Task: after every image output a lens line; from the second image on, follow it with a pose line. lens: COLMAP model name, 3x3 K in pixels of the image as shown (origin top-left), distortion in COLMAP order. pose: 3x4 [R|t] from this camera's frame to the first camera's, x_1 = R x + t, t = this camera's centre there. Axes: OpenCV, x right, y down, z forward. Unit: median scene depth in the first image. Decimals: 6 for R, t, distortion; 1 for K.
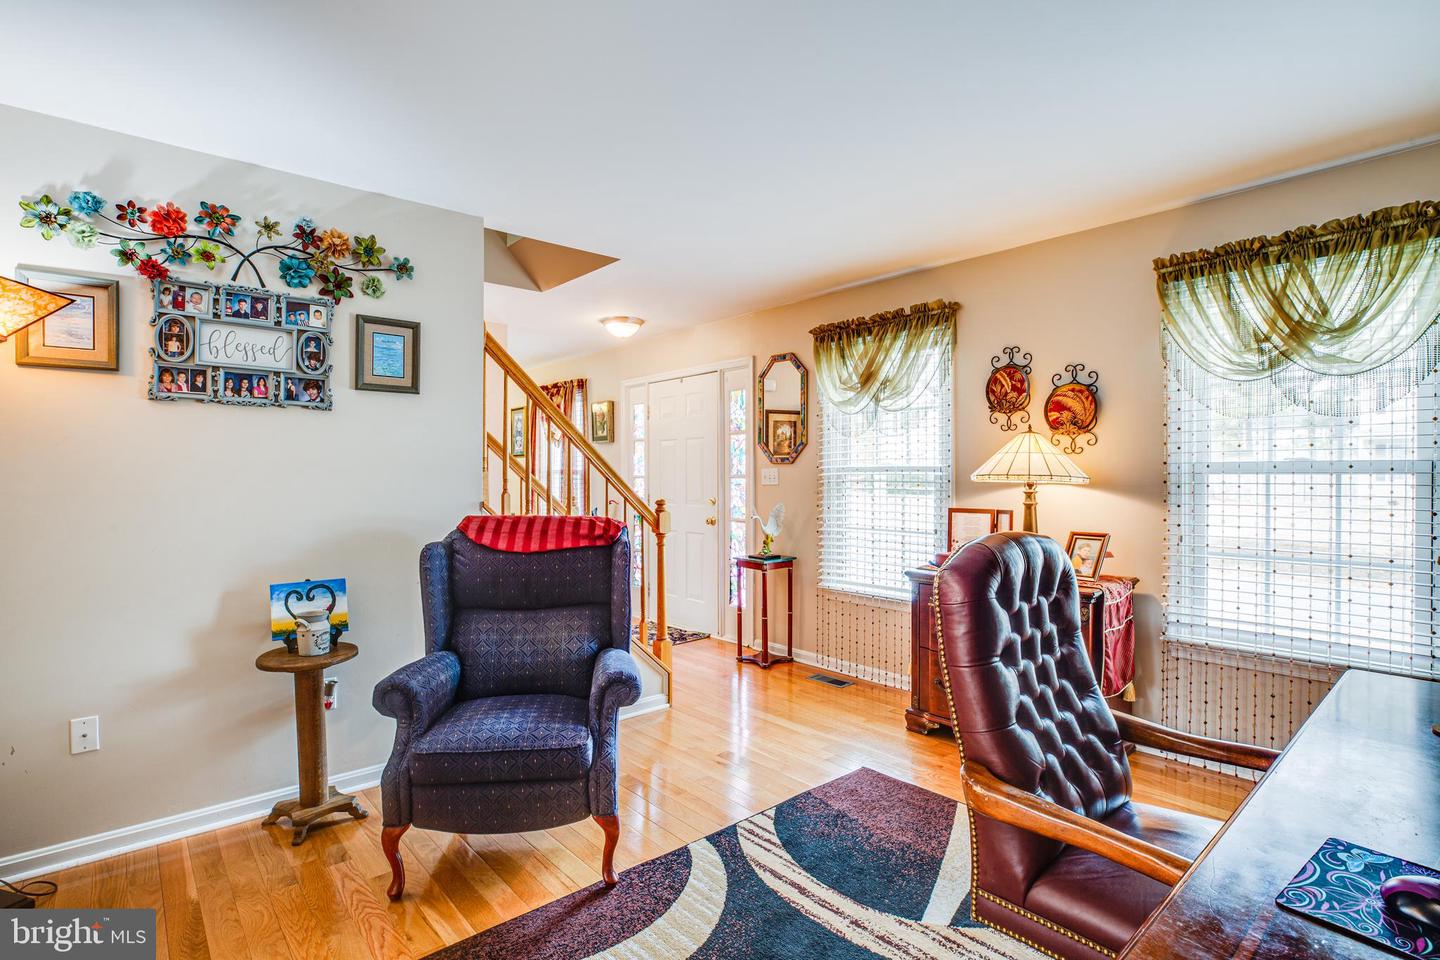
lens RADIAL K [[704.9, 0, 710.1], [0, 704.9, 471.9], [0, 0, 1]] dist [-0.031858, 0.004327]
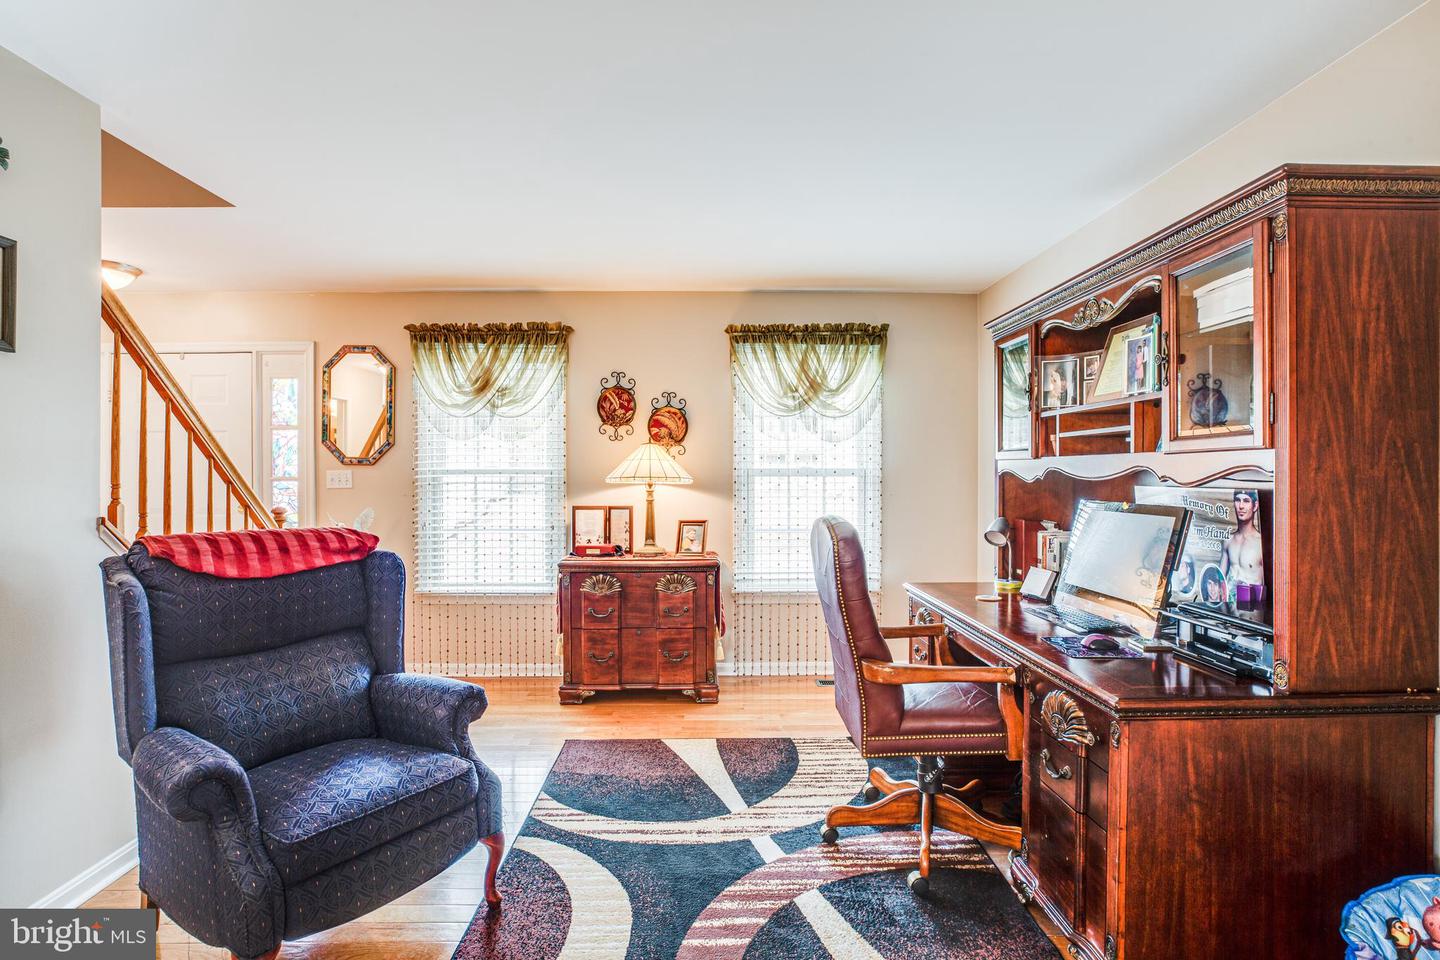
lens RADIAL K [[704.9, 0, 709.1], [0, 704.9, 475.7], [0, 0, 1]] dist [-0.031858, 0.004327]
pose [[0.640706, 0.000167, 0.767786, -0.437636], [-0.002578, 0.999995, 0.001934, -0.001207], [-0.767782, -0.003219, 0.640704, 0.101185]]
